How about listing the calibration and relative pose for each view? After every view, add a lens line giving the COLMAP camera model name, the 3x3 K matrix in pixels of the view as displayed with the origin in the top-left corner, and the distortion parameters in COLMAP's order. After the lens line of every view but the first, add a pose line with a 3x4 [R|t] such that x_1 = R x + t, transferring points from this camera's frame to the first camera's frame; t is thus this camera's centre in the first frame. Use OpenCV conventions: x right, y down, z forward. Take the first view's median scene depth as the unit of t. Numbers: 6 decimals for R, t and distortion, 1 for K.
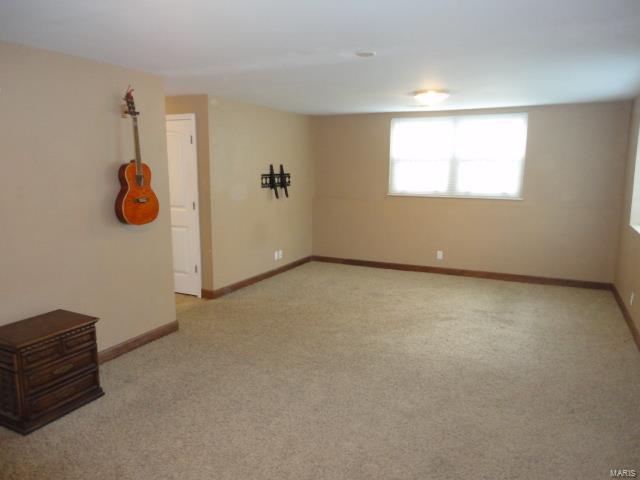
lens RADIAL K [[478.3, 0, 320.0], [0, 478.3, 240.0], [0, 0, 1]] dist [0.033051, 0.001033]
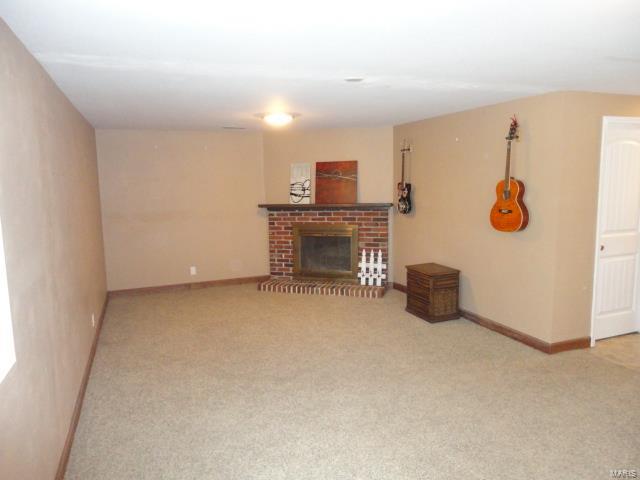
lens RADIAL K [[478.3, 0, 320.0], [0, 478.3, 240.0], [0, 0, 1]] dist [0.033051, 0.001033]
pose [[-0.687392, 0.105810, -0.718538, 0.812294], [-0.098223, 0.966698, 0.236319, -0.253397], [0.719615, 0.233020, -0.654107, 1.493902]]
